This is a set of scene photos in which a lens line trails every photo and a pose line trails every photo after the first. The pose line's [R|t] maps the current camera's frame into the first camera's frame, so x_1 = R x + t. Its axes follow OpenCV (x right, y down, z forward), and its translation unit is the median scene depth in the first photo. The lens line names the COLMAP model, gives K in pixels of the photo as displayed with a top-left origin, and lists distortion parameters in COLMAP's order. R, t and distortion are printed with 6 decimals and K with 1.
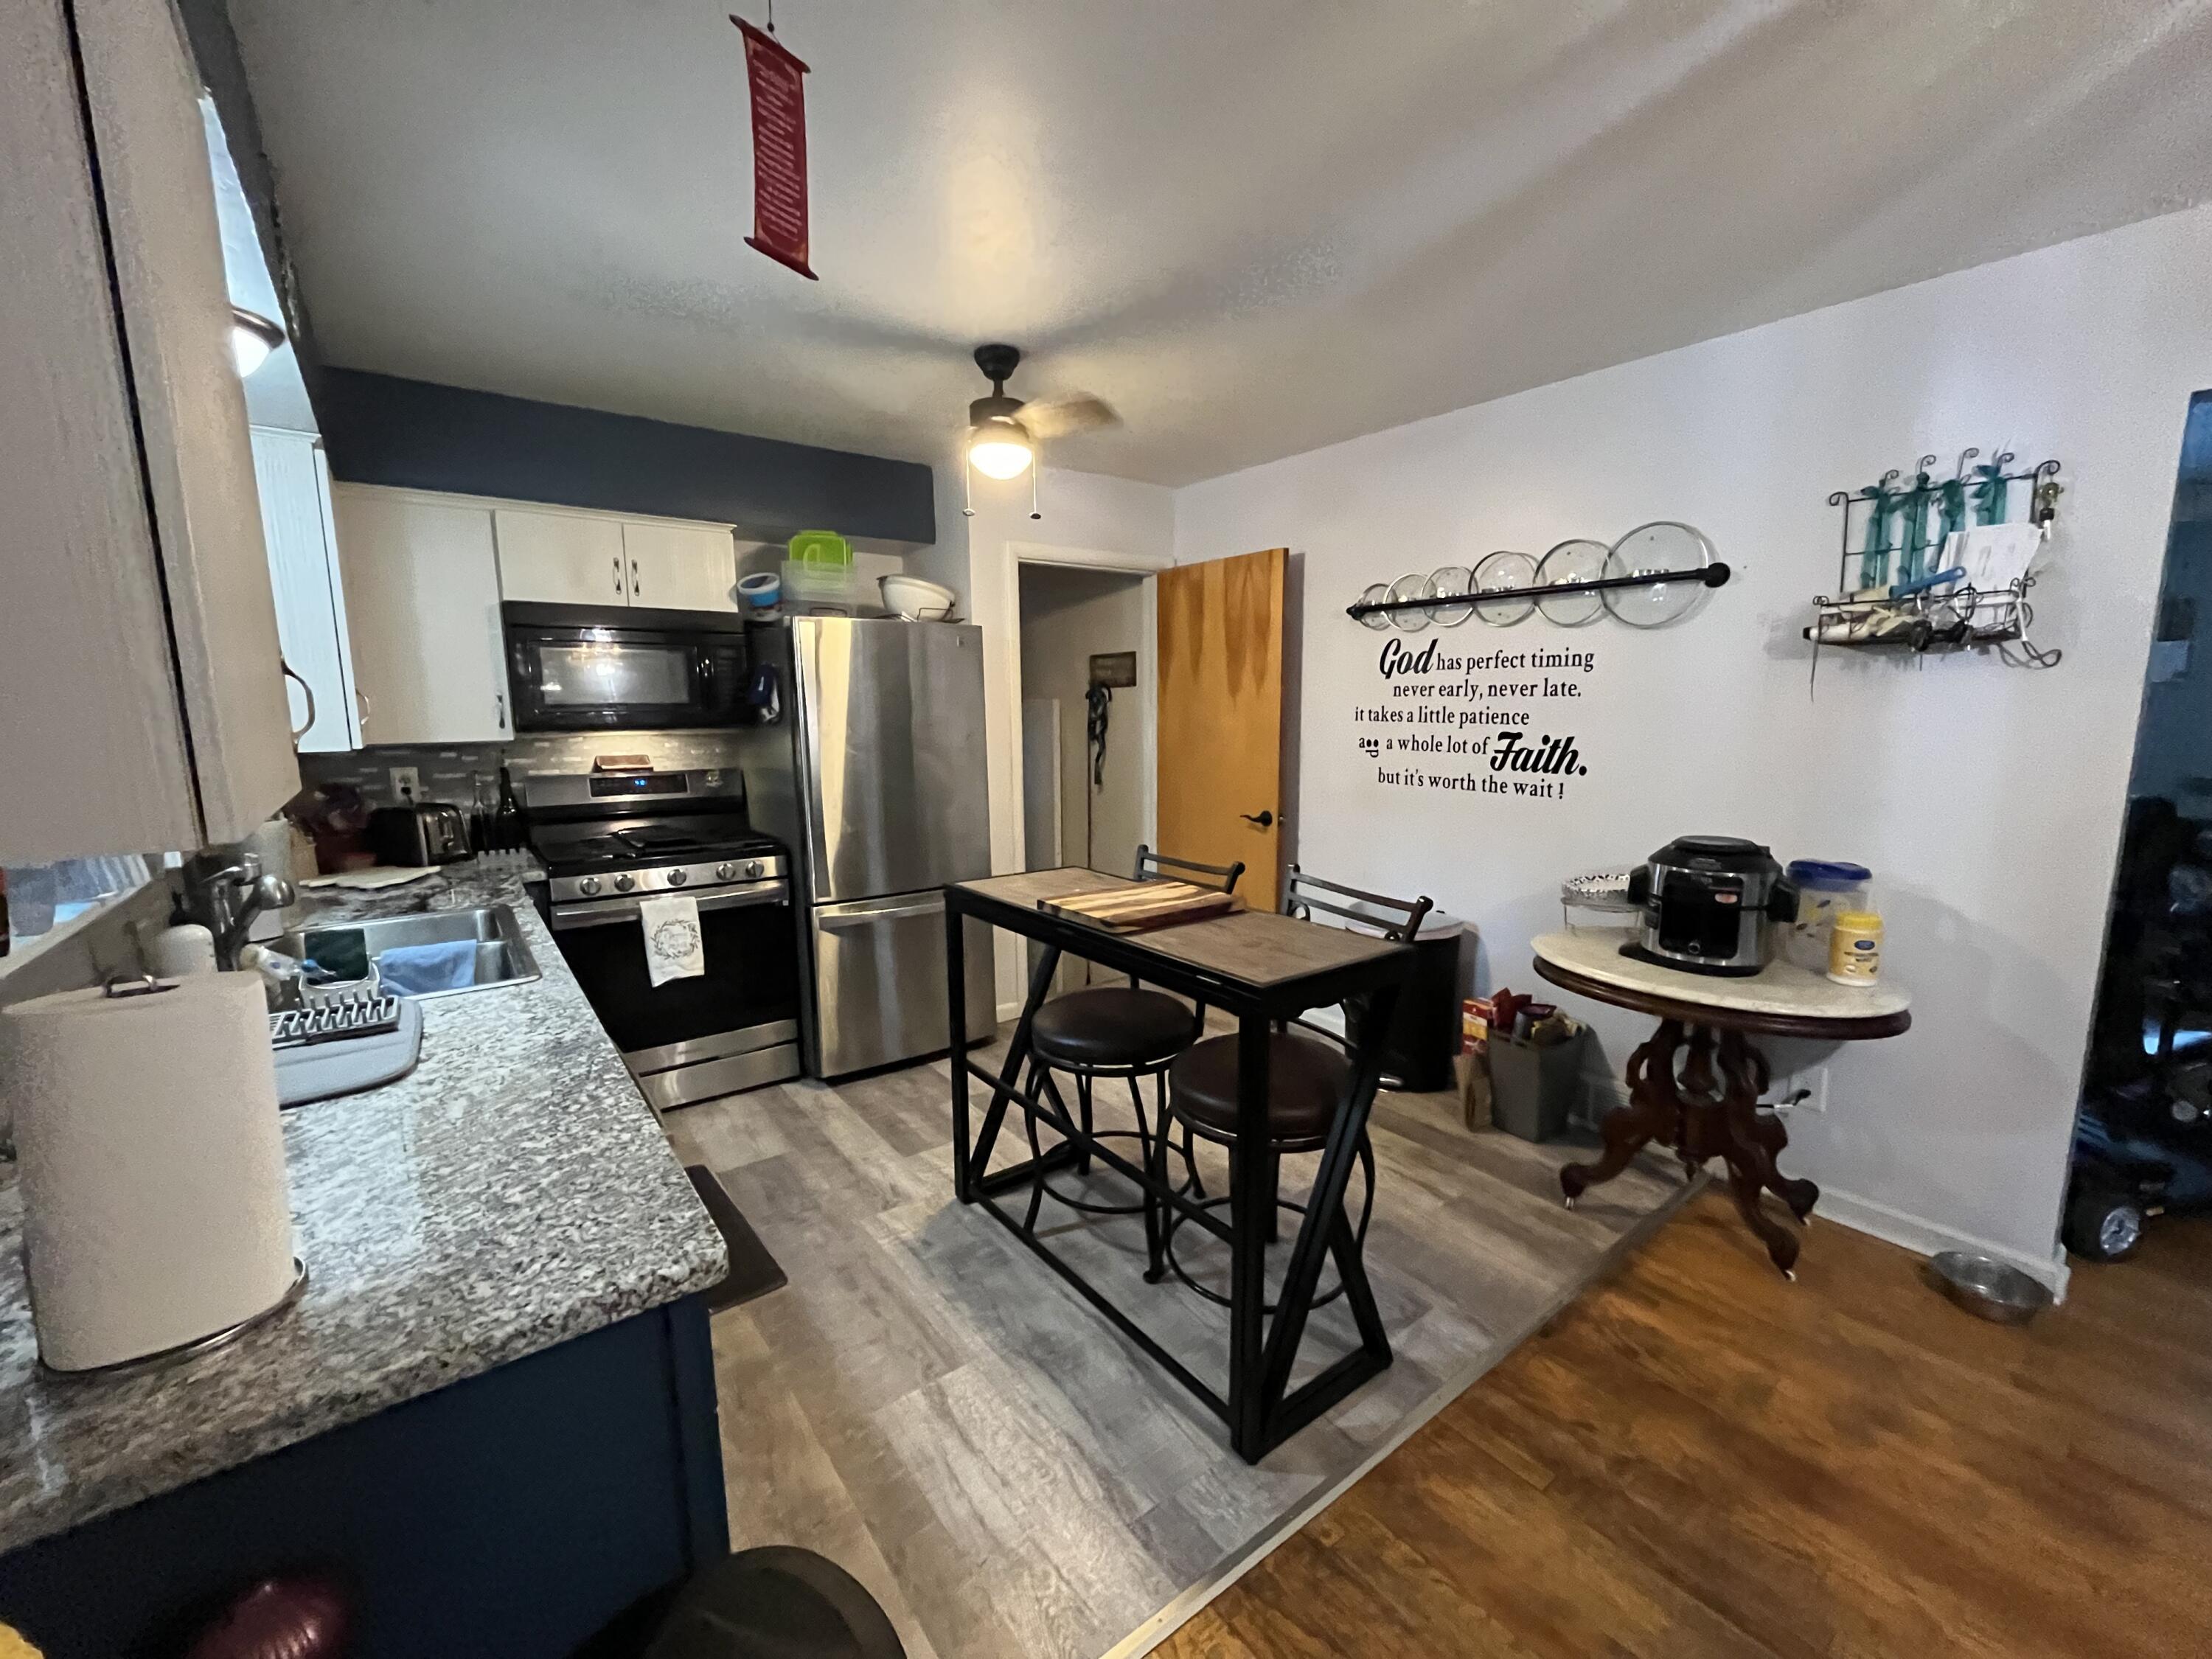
lens RADIAL K [[900.1, 0, 1108.4], [0, 900.1, 832.2], [0, 0, 1]] dist [-0.003241, -0.000174]
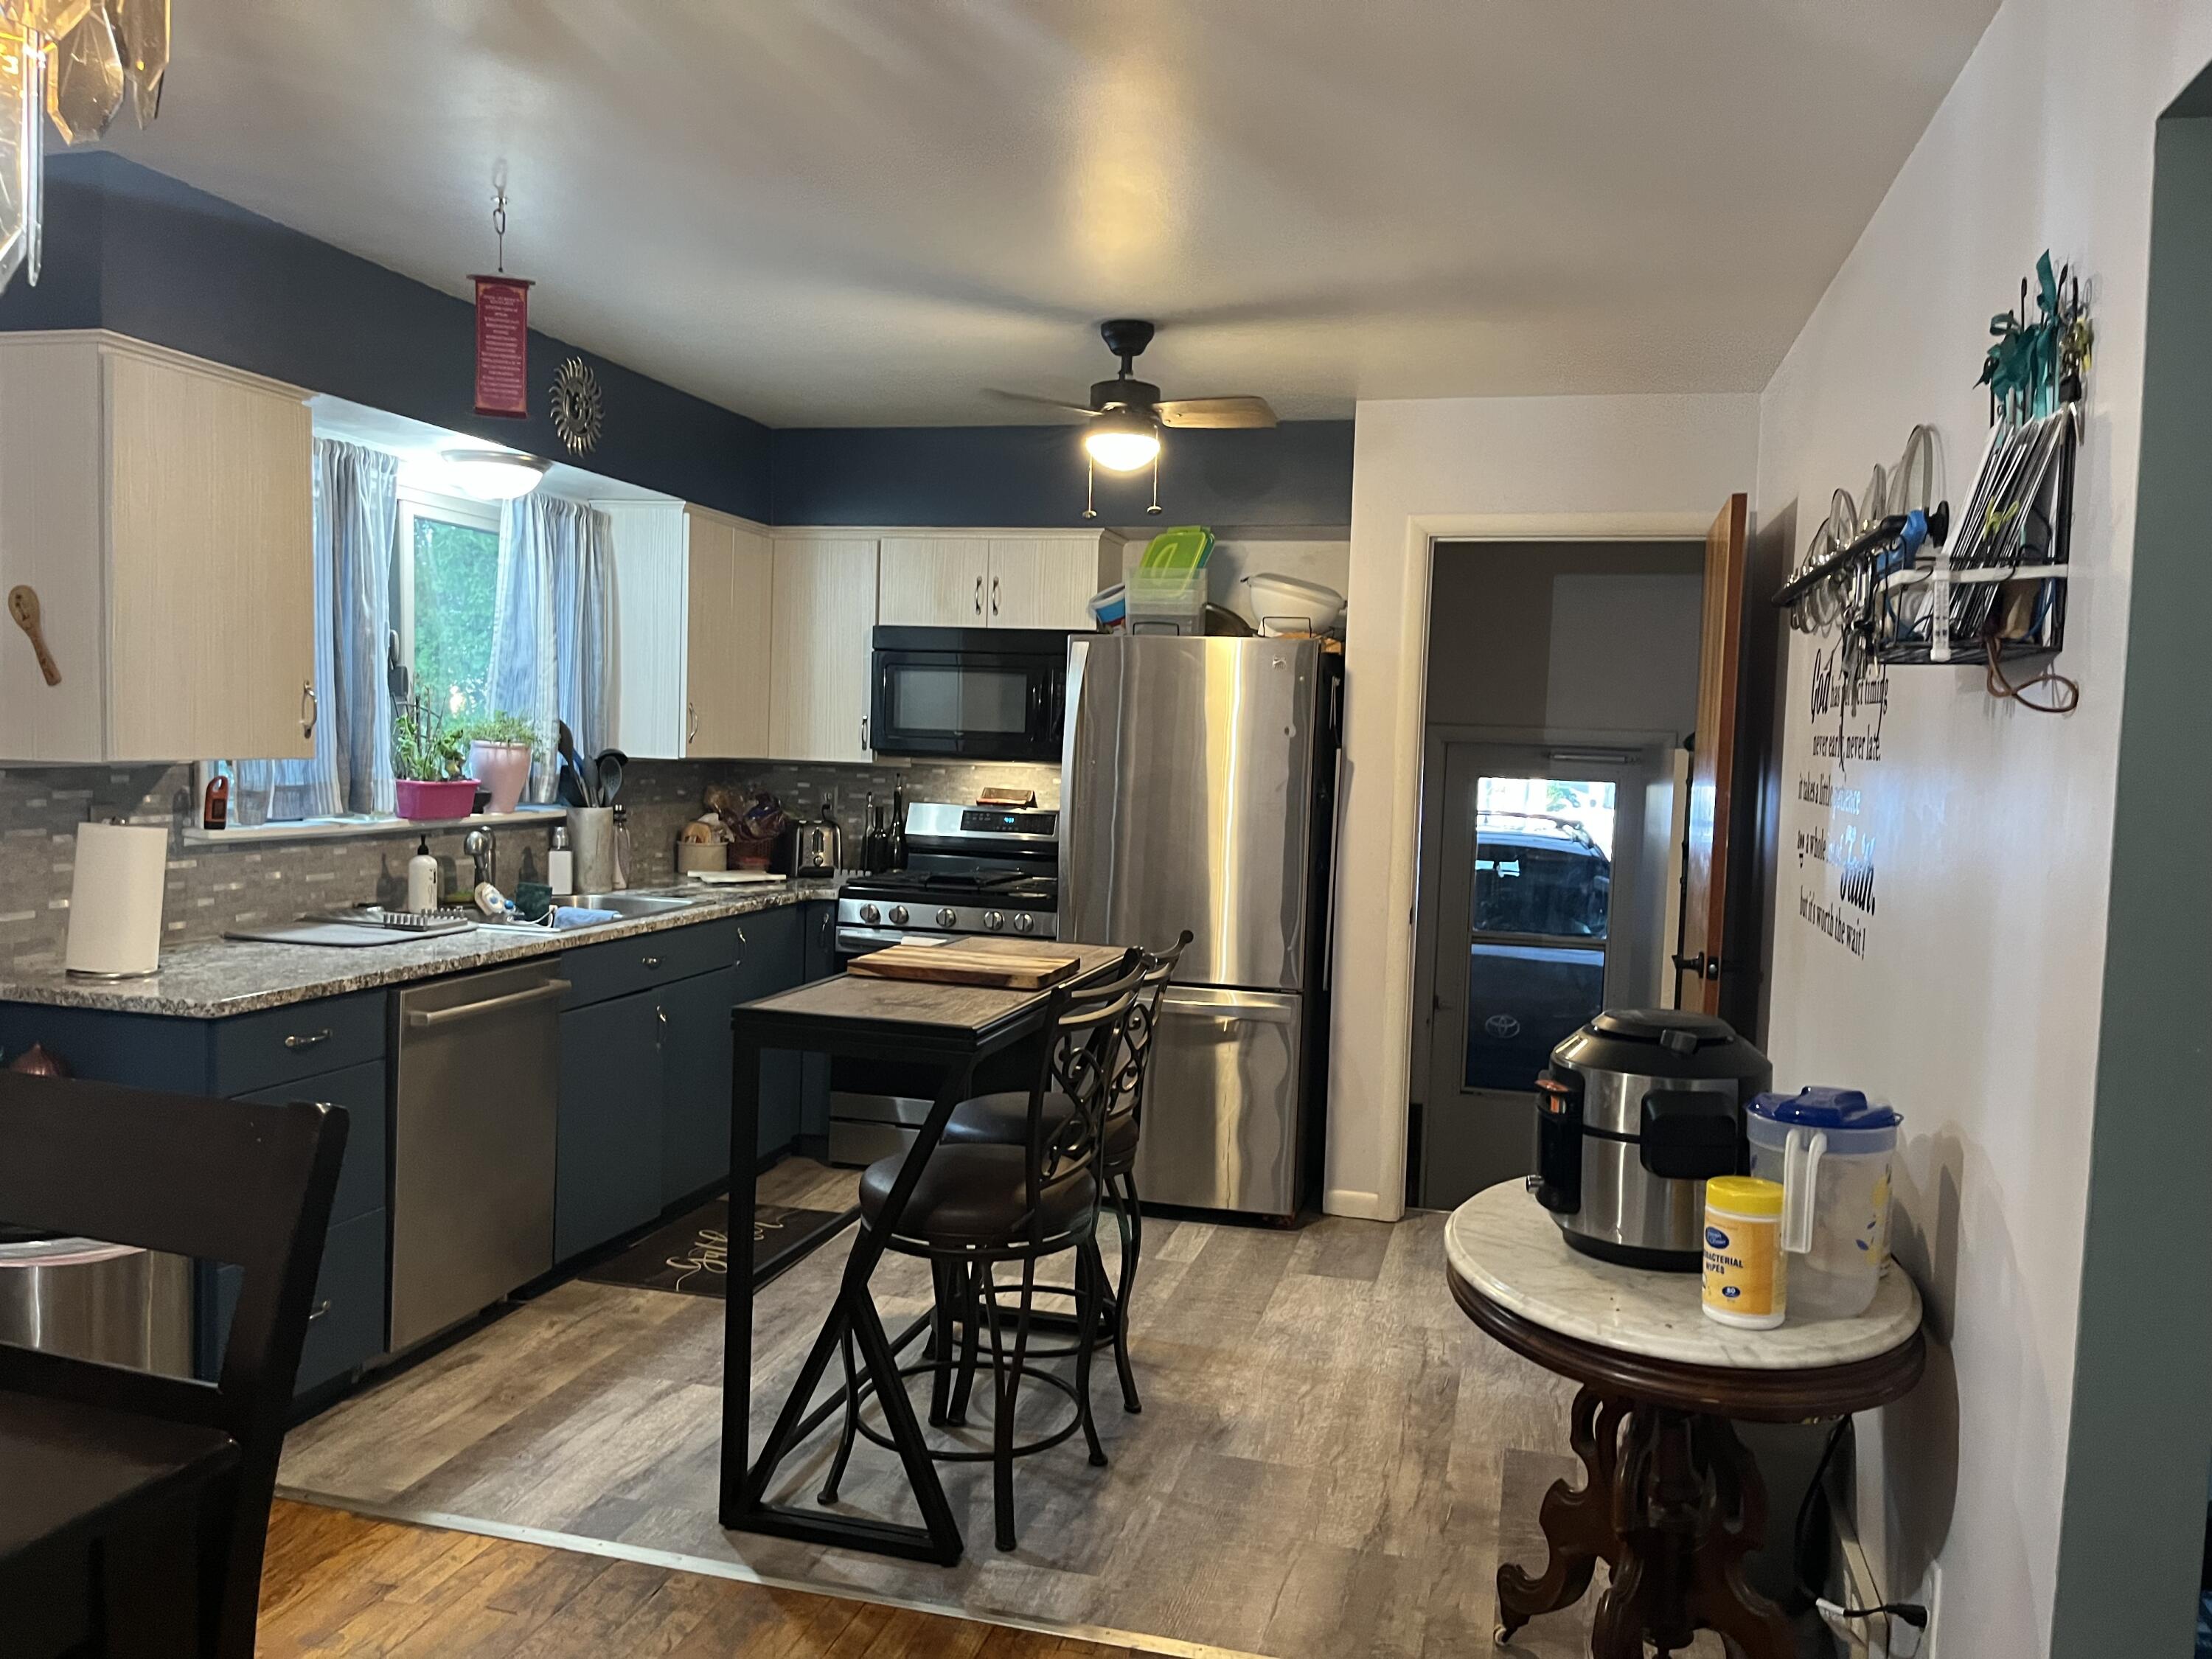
lens RADIAL K [[1671.8, 0, 1105.5], [0, 1671.8, 833.8], [0, 0, 1]] dist [0.068798, -0.083837]
pose [[0.609104, 0.073826, -0.789647, 0.996728], [-0.147852, 0.988773, -0.021605, -0.022687], [0.779187, 0.129910, 0.613181, 0.070754]]
